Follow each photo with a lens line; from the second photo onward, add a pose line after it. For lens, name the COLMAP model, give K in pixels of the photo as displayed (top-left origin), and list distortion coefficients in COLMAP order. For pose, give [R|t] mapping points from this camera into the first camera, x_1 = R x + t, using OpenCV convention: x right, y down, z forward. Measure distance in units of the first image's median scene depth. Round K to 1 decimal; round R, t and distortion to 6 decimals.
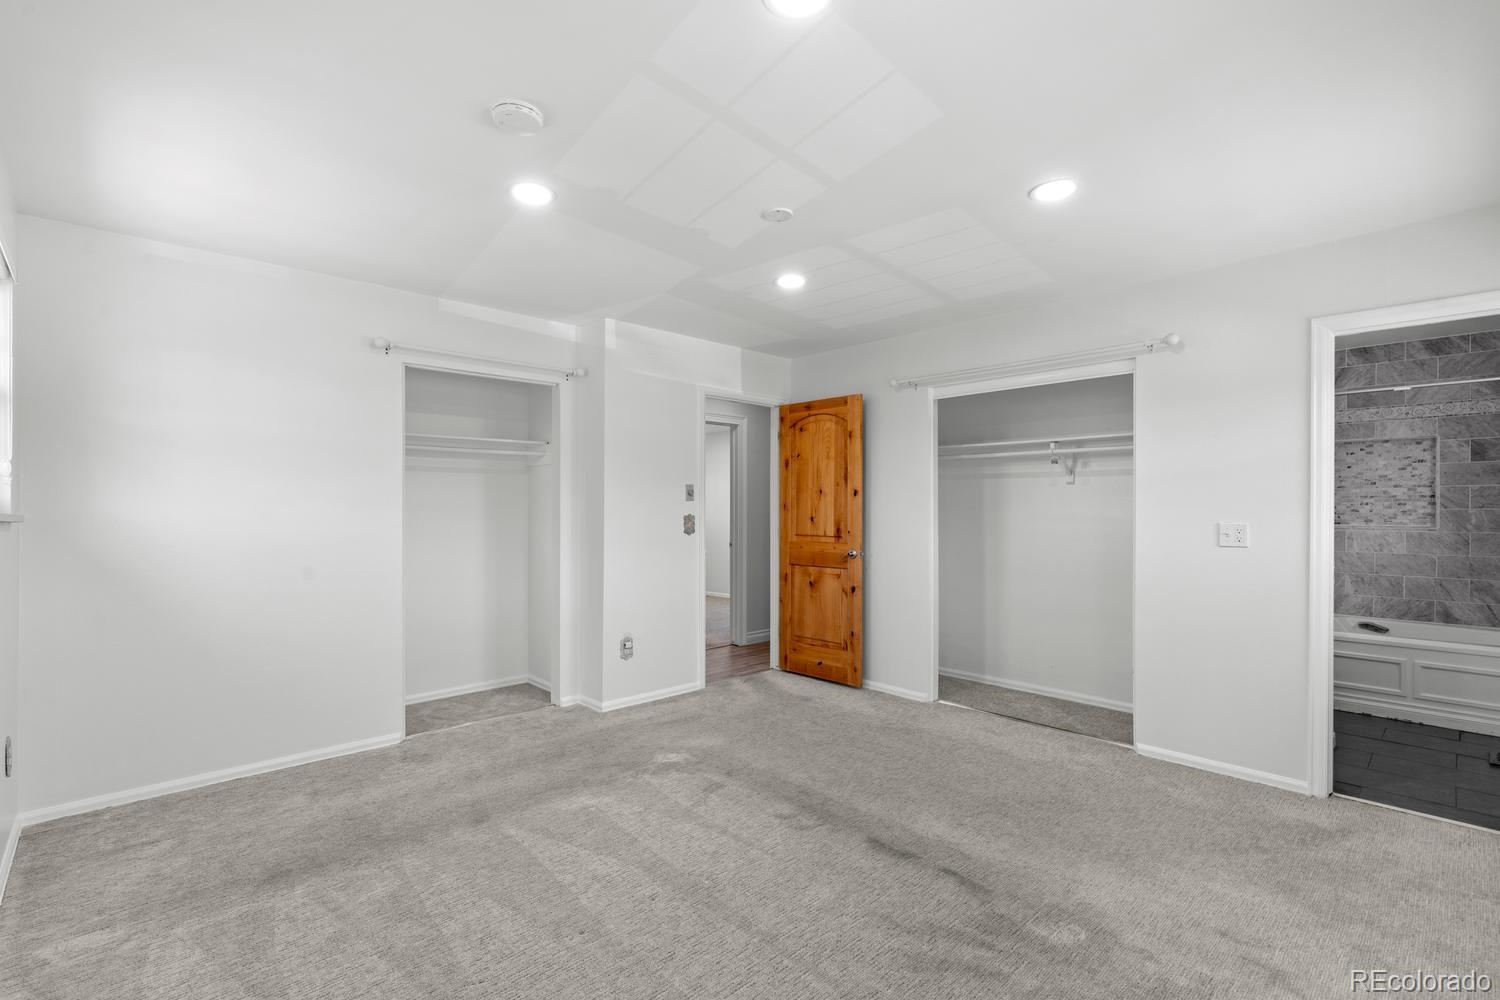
lens RADIAL K [[673.4, 0, 750.9], [0, 673.4, 508.0], [0, 0, 1]] dist [0.008044, -0.000753]
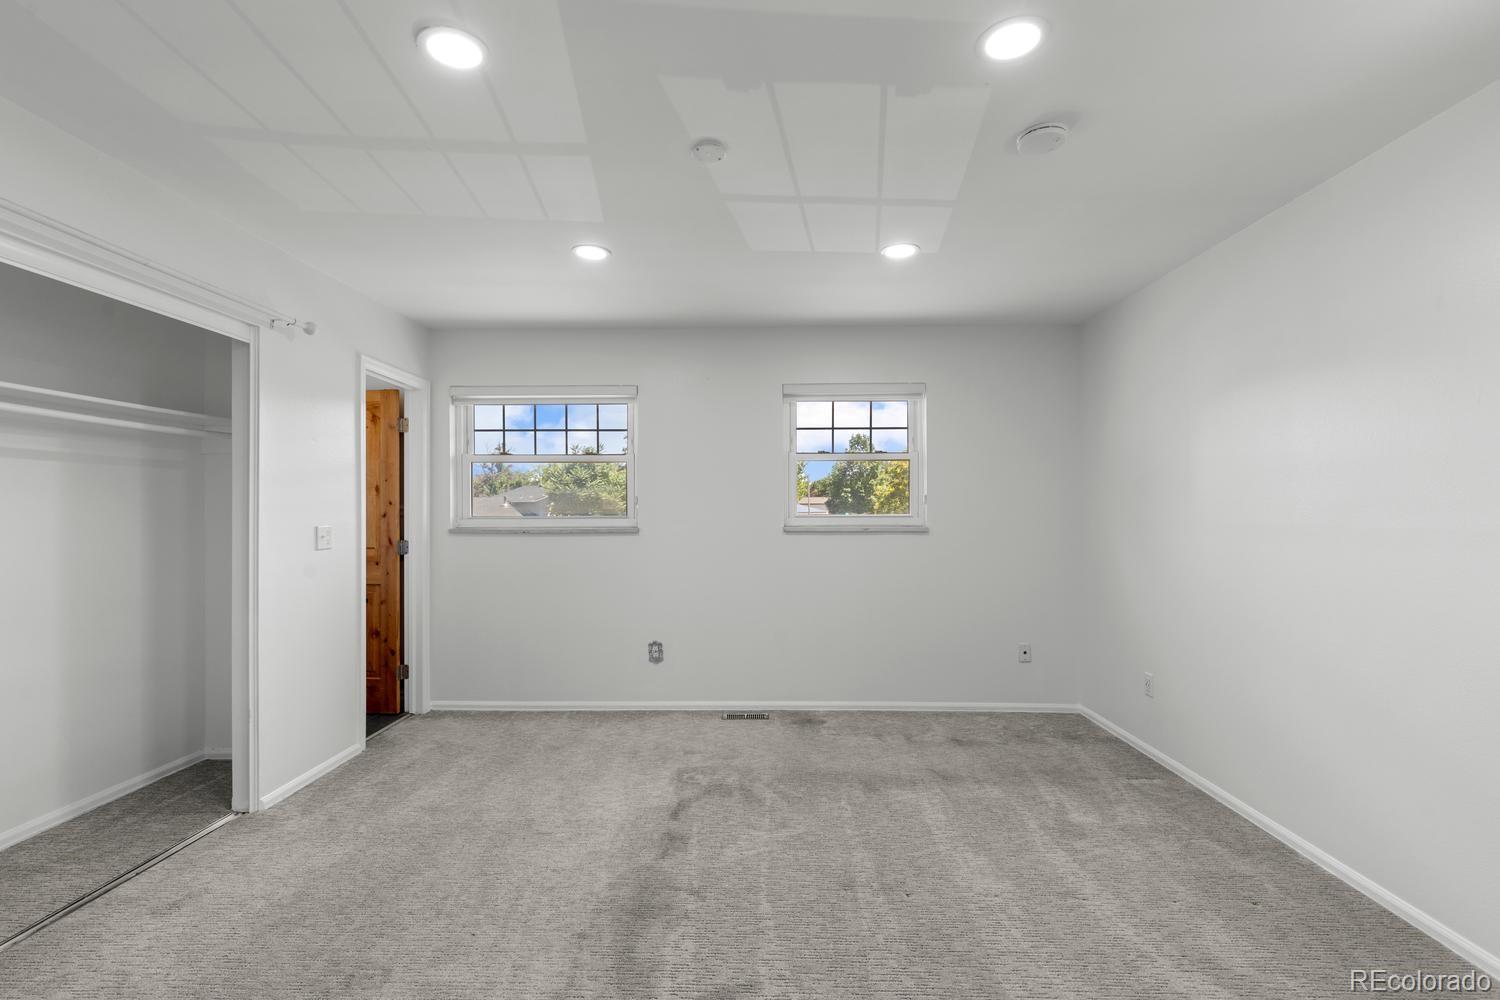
lens RADIAL K [[673.4, 0, 750.9], [0, 673.4, 508.0], [0, 0, 1]] dist [0.008044, -0.000753]
pose [[-0.702023, -0.002290, 0.712151, -0.486822], [0.001421, 0.999988, 0.004616, -0.009282], [-0.712153, 0.004253, -0.702012, 1.300930]]
